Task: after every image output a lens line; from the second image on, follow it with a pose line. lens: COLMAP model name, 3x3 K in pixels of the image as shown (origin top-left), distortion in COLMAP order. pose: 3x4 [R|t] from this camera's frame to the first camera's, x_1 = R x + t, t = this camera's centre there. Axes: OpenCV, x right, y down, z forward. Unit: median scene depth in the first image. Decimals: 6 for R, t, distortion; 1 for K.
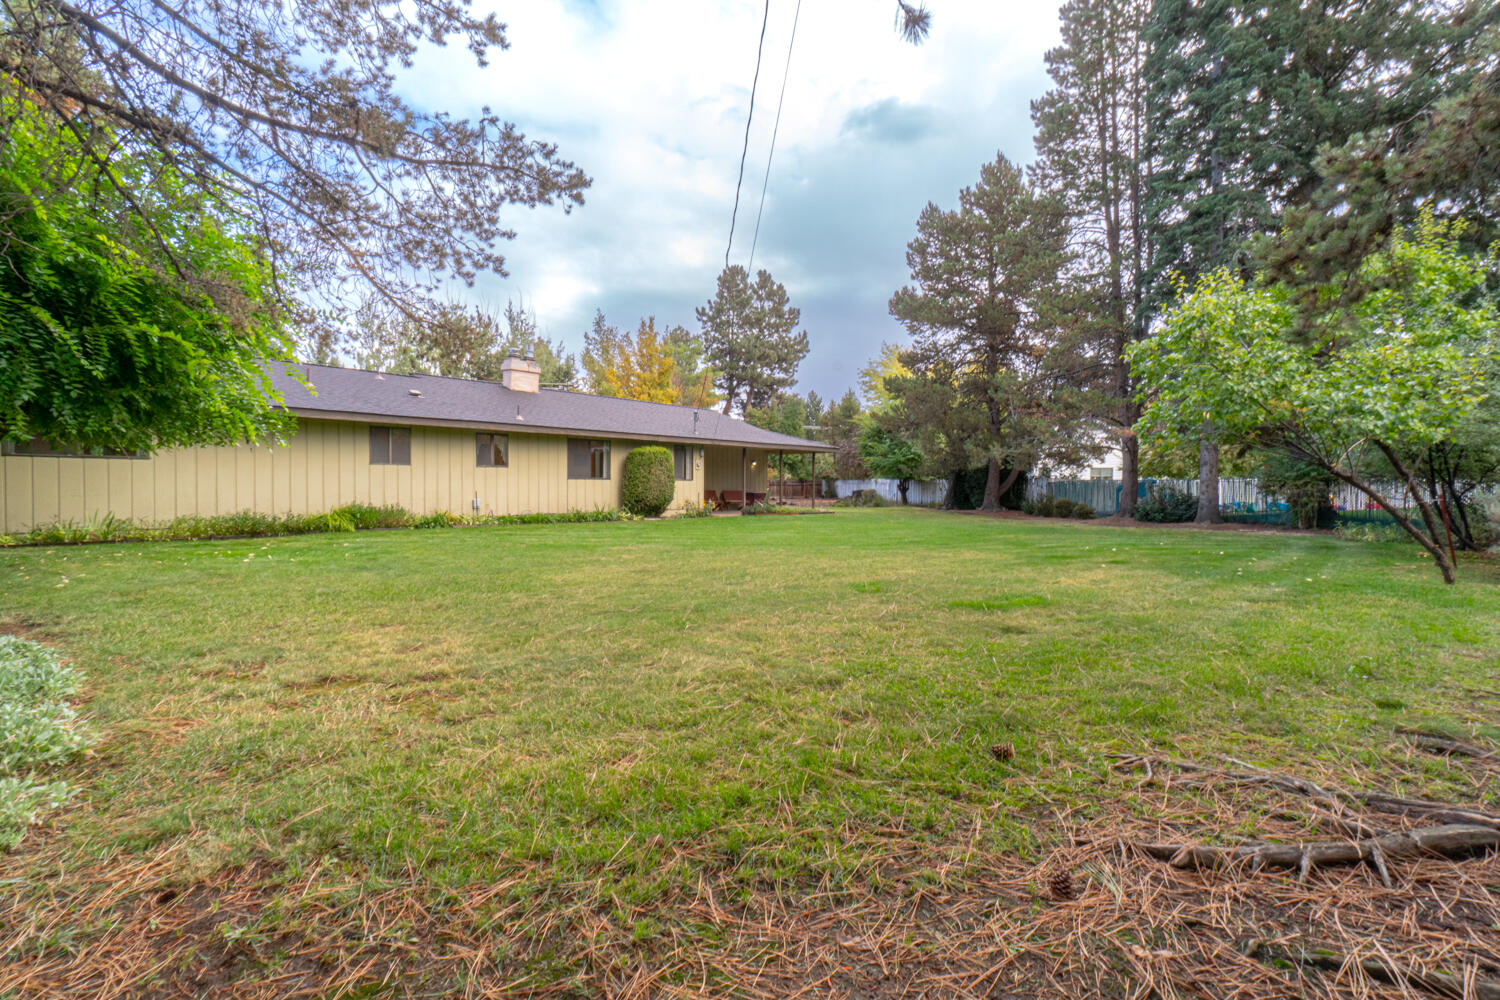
lens RADIAL K [[625.8, 0, 750.0], [0, 625.8, 500.0], [0, 0, 1]] dist [0.001791, 0.000158]
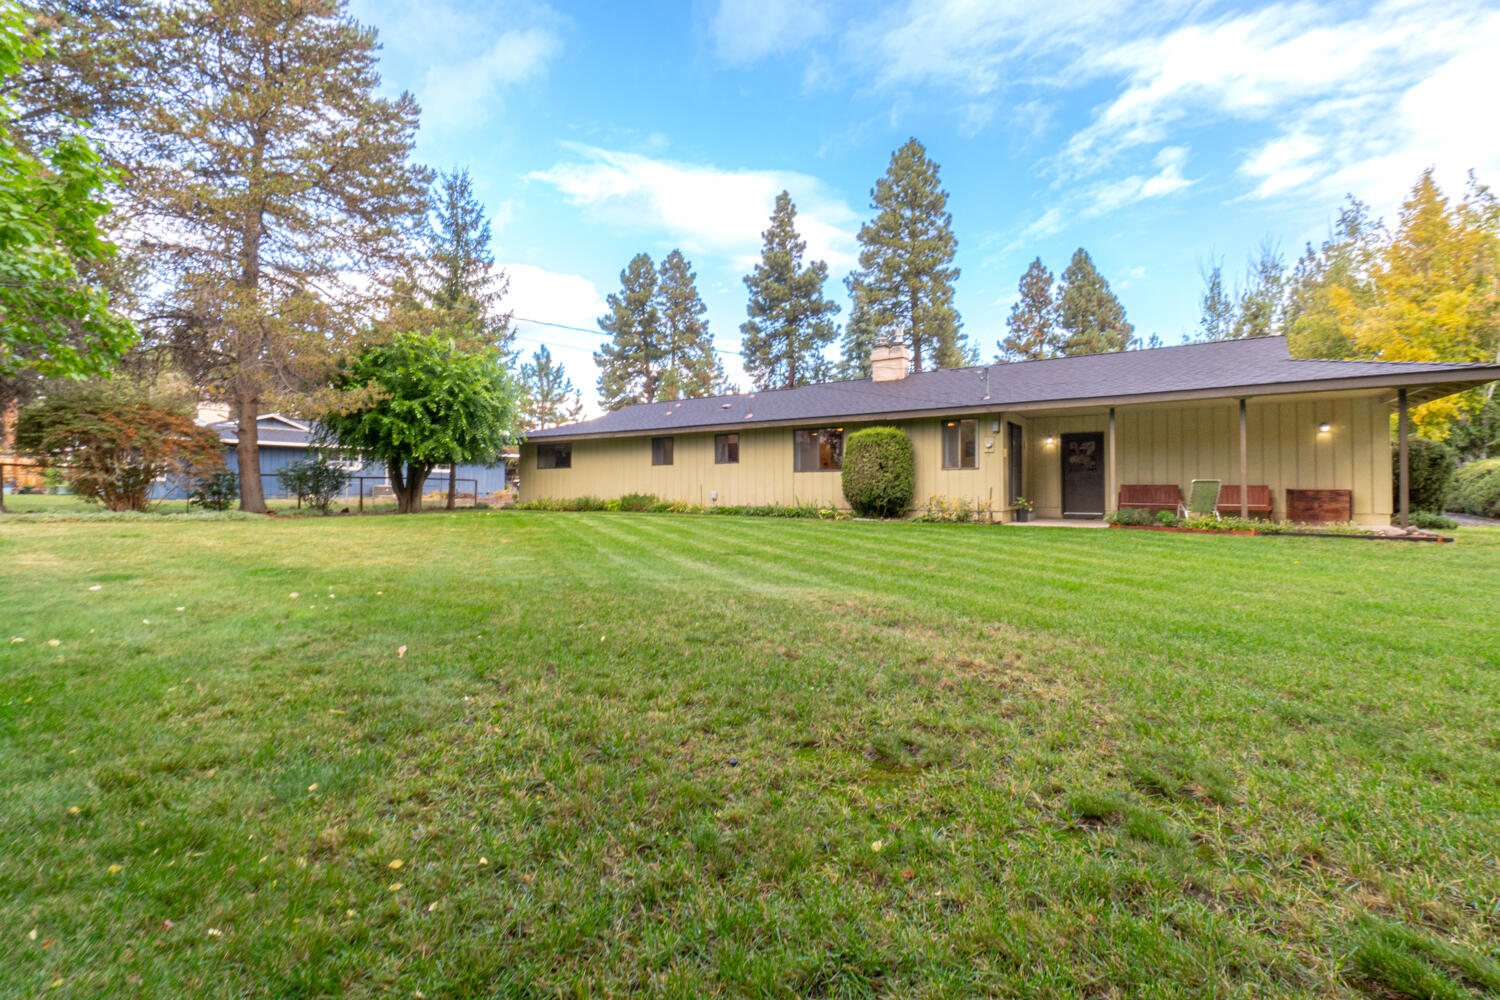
lens RADIAL K [[655.5, 0, 747.9], [0, 655.5, 481.5], [0, 0, 1]] dist [0.012908, 0.000065]
pose [[0.133018, -0.002649, -0.991110, 0.540081], [-0.009934, 0.999943, -0.004006, -0.010517], [0.991064, 0.010378, 0.132984, 0.616056]]
